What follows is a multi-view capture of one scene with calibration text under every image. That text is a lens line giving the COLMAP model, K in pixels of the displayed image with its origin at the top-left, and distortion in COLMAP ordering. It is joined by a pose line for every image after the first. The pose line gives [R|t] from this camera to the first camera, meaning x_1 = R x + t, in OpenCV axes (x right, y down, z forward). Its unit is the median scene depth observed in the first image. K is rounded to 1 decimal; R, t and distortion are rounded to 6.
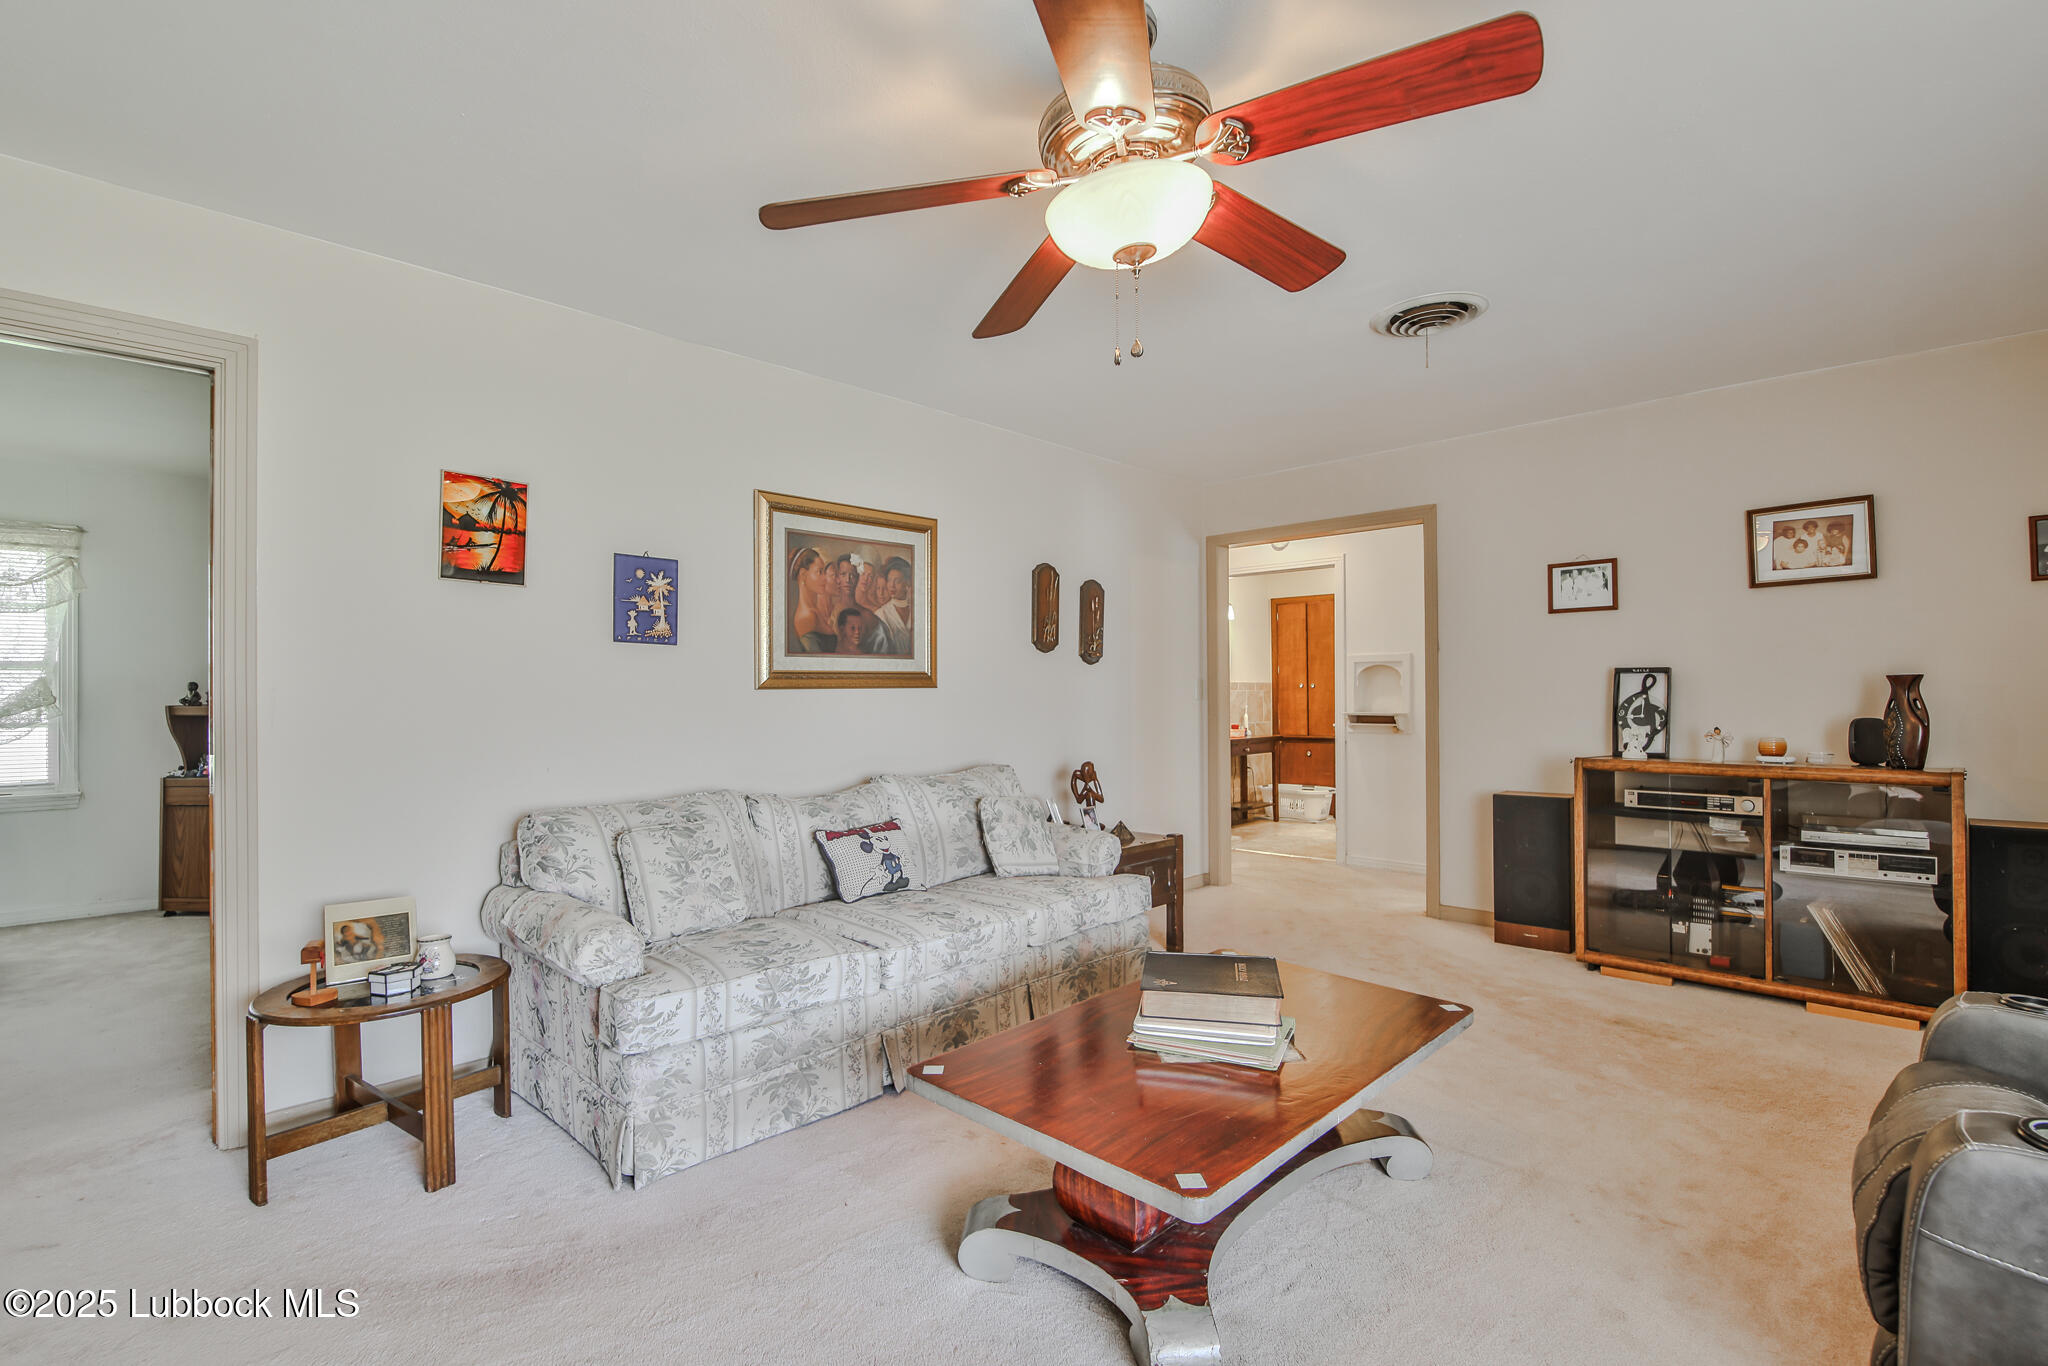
lens RADIAL K [[942.6, 0, 1021.3], [0, 942.6, 689.6], [0, 0, 1]] dist [-0.001449, -0.009375]
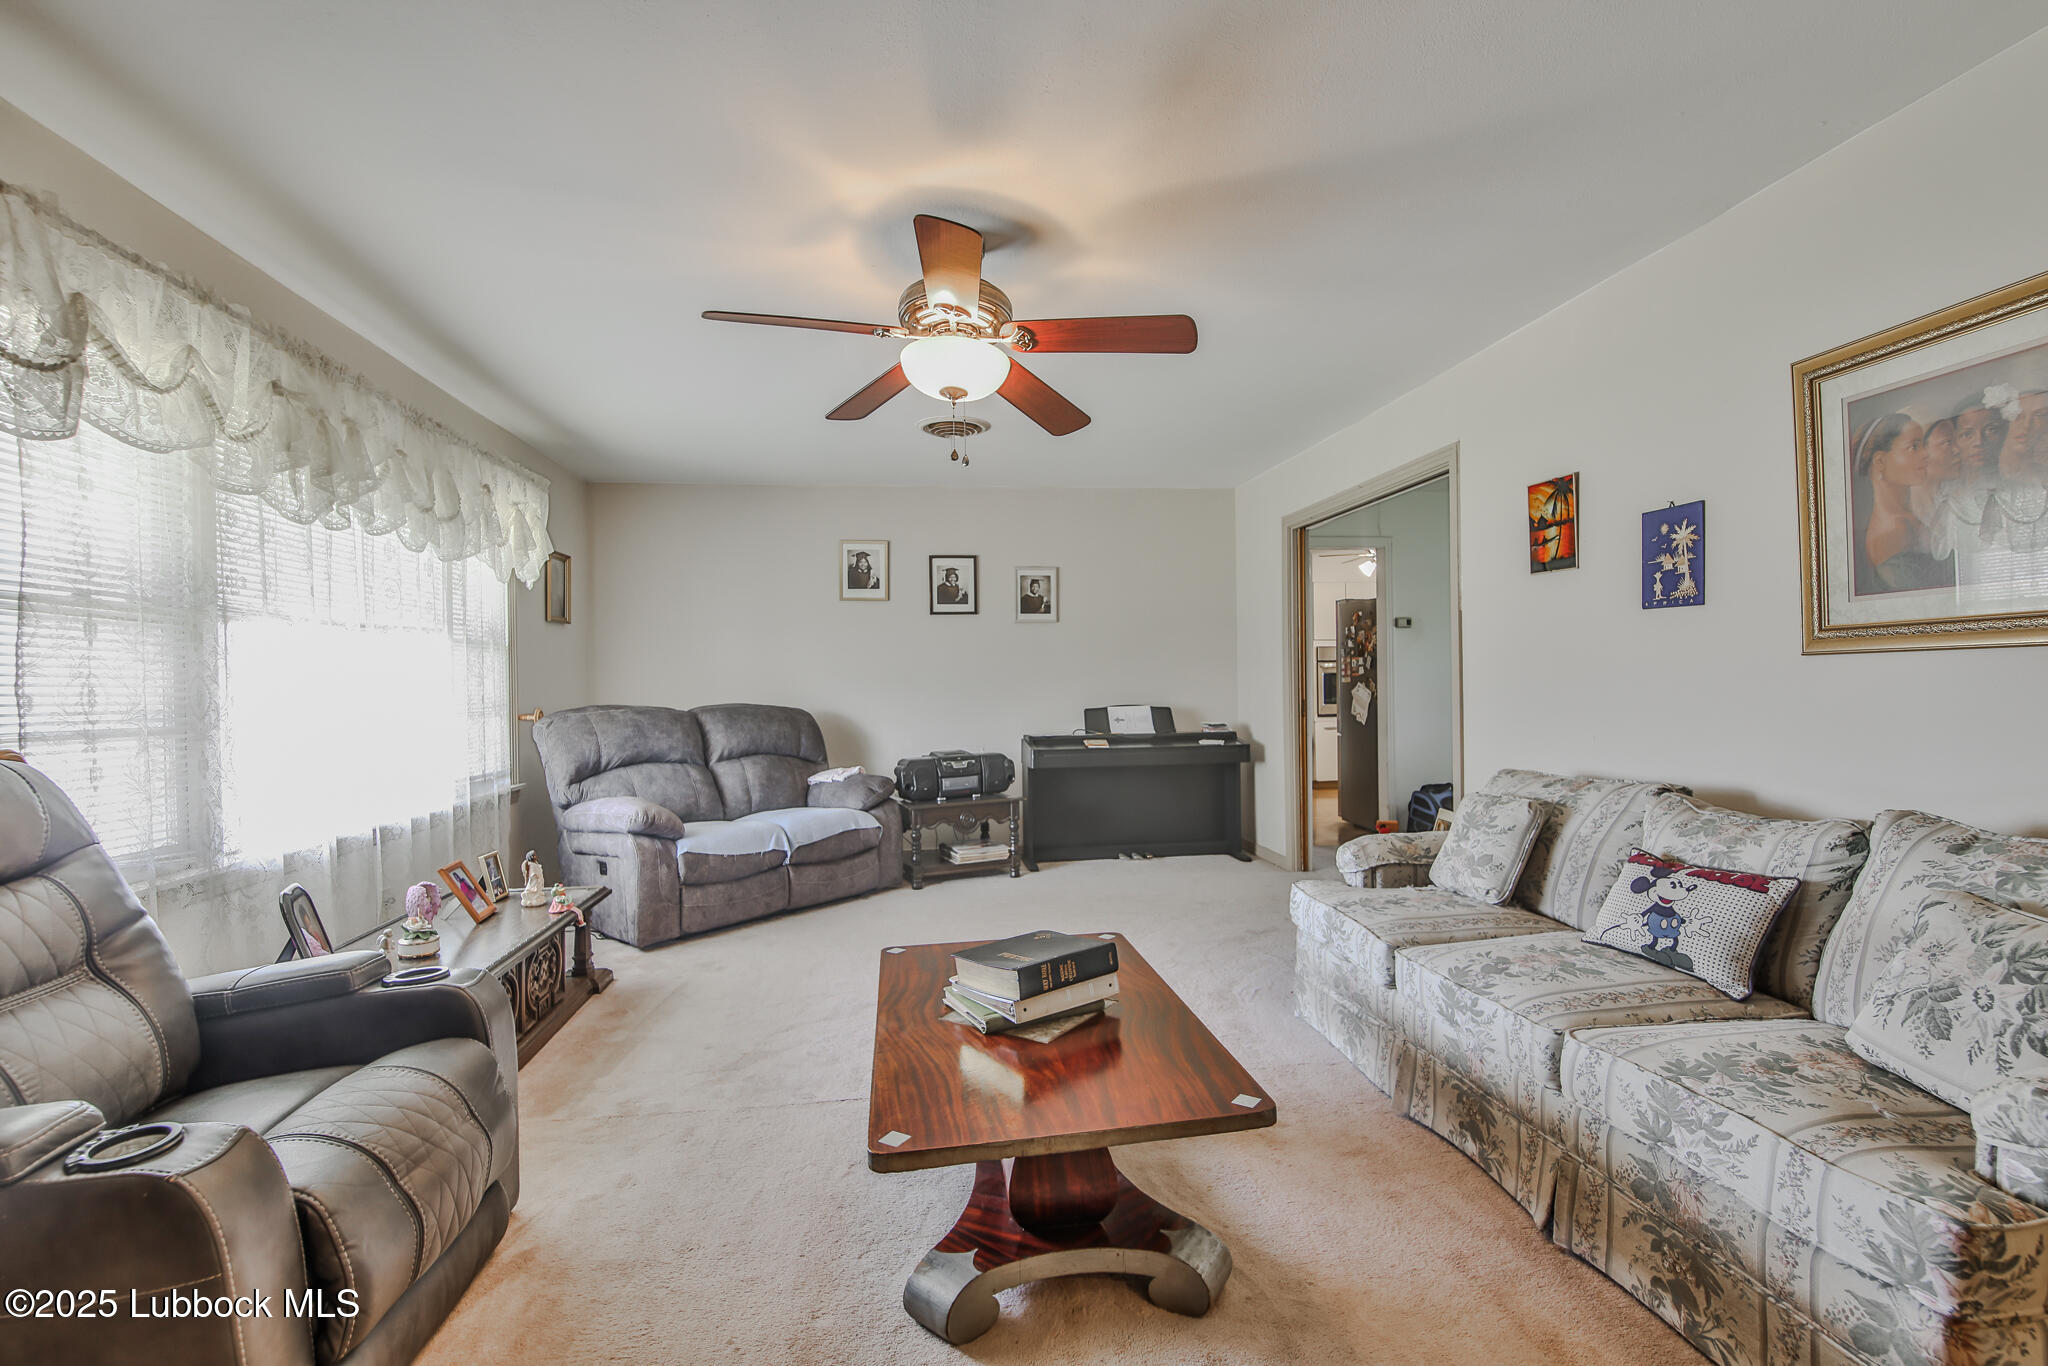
lens RADIAL K [[947.3, 0, 1021.9], [0, 947.3, 689.6], [0, 0, 1]] dist [-0.003155, -0.008387]
pose [[-0.627360, 0.024231, -0.778352, 0.601726], [0.027739, 0.999577, 0.008760, 0.002927], [0.778235, -0.016095, -0.627767, 0.979082]]
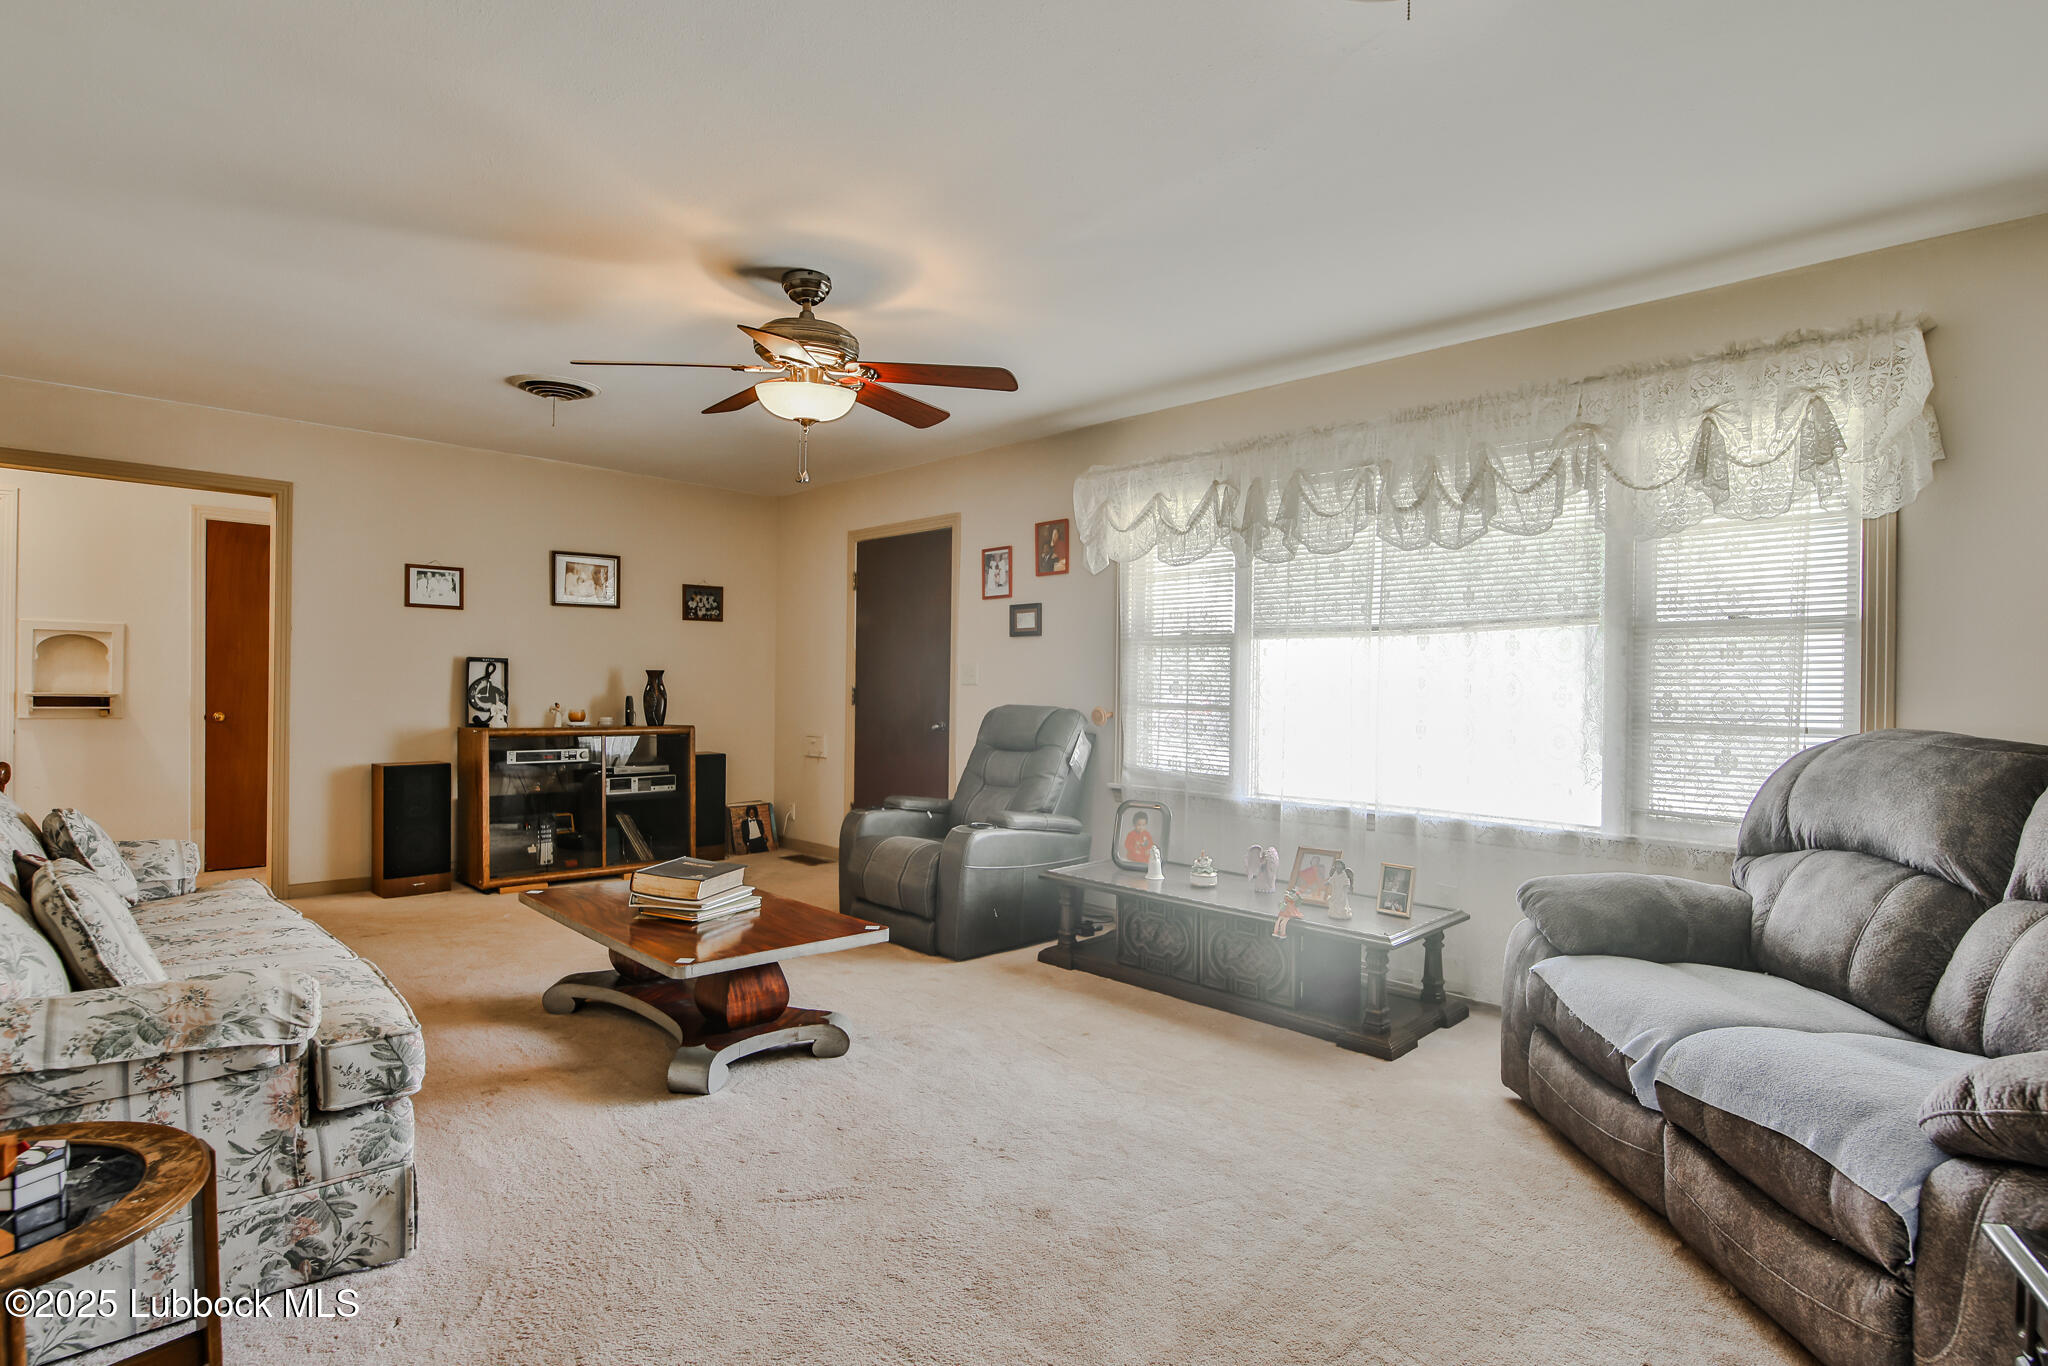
lens RADIAL K [[1008.5, 0, 1020.3], [0, 1008.5, 687.5], [0, 0, 1]] dist [0.001495, -0.009046]
pose [[0.027276, 0.005296, 0.999614, -0.807683], [-0.023055, 0.999723, -0.004667, 0.008165], [-0.999362, -0.022919, 0.027391, 0.268376]]
